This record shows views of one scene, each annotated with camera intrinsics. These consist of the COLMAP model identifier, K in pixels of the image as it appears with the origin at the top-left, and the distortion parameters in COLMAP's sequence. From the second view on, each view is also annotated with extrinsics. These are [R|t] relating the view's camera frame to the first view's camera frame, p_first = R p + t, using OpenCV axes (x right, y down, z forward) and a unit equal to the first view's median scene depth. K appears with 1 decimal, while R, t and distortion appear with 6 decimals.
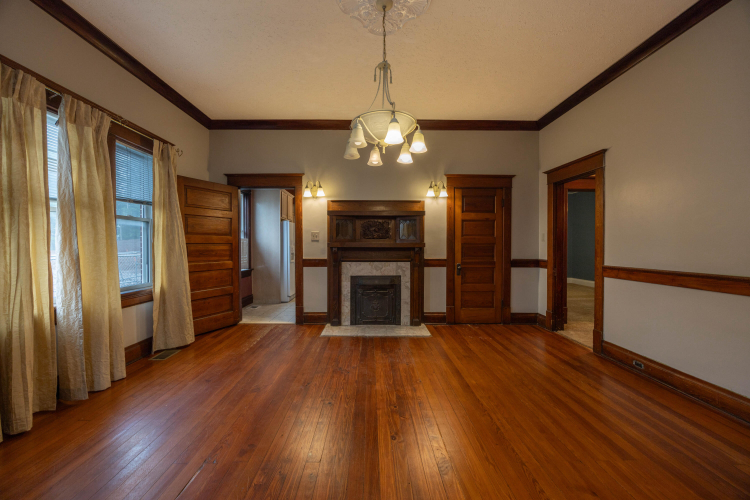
lens RADIAL K [[290.8, 0, 365.2], [0, 290.8, 248.5], [0, 0, 1]] dist [-0.000009, 0.000116]
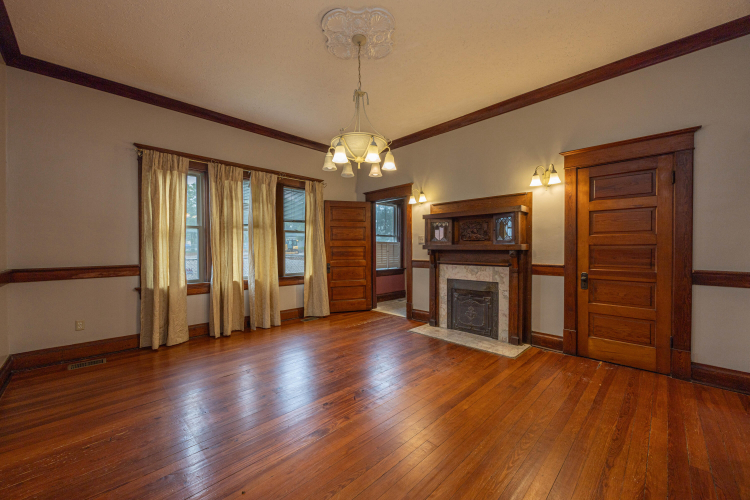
lens RADIAL K [[290.8, 0, 365.2], [0, 290.8, 248.5], [0, 0, 1]] dist [-0.000009, 0.000116]
pose [[0.688601, -0.000984, -0.725140, 0.476790], [-0.004895, 0.999970, -0.006005, -0.000856], [0.725124, 0.007685, 0.688575, 0.115832]]
